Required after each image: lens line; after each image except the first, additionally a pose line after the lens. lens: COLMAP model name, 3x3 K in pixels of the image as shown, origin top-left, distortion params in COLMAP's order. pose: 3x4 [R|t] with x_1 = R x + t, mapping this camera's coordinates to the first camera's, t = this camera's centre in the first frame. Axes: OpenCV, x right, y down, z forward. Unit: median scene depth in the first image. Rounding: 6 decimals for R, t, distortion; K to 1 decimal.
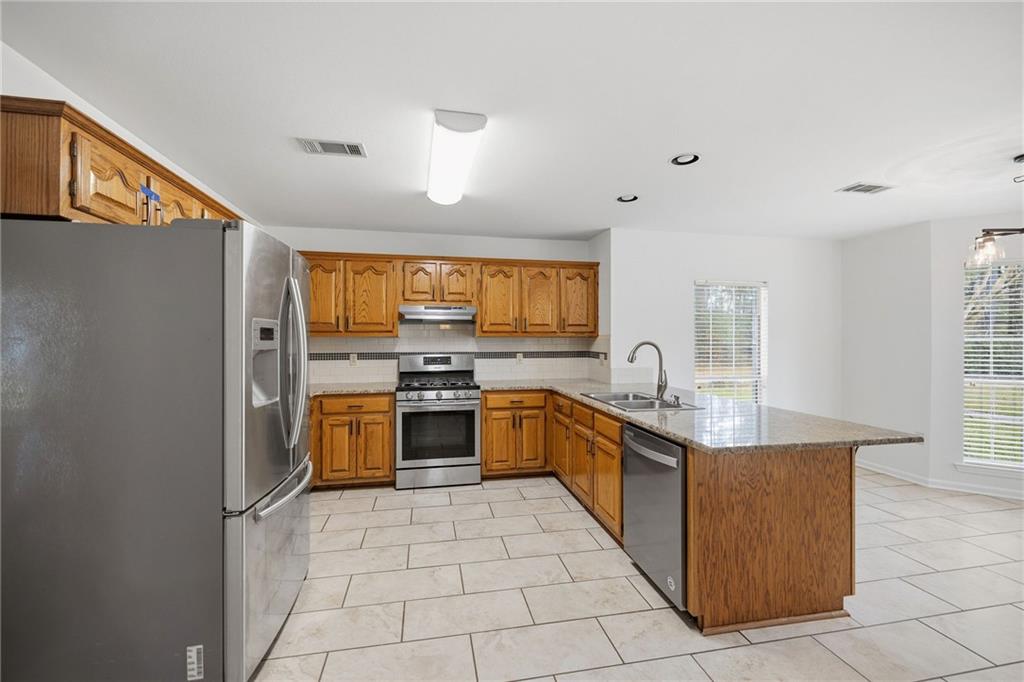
lens RADIAL K [[429.4, 0, 509.6], [0, 429.4, 337.2], [0, 0, 1]] dist [-0.002466, 0.000010]
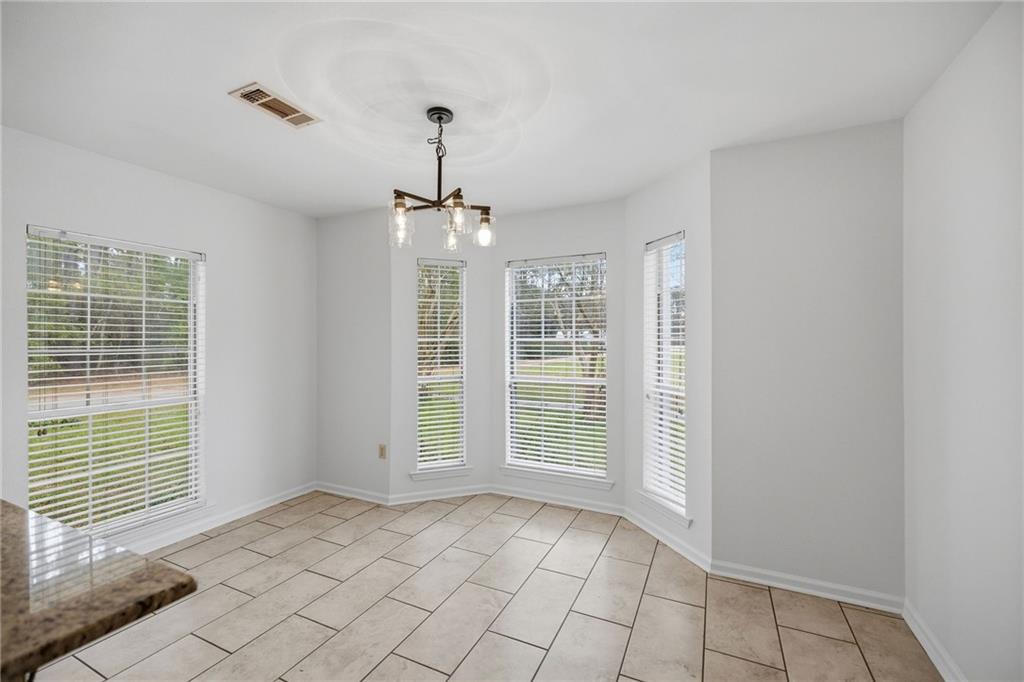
lens RADIAL K [[429.4, 0, 511.3], [0, 429.4, 340.4], [0, 0, 1]] dist [-0.002466, 0.000010]
pose [[0.599001, -0.004005, 0.800738, 0.519401], [0.001948, 0.999992, 0.003545, 0.004583], [-0.800746, -0.000563, 0.599004, 0.324921]]
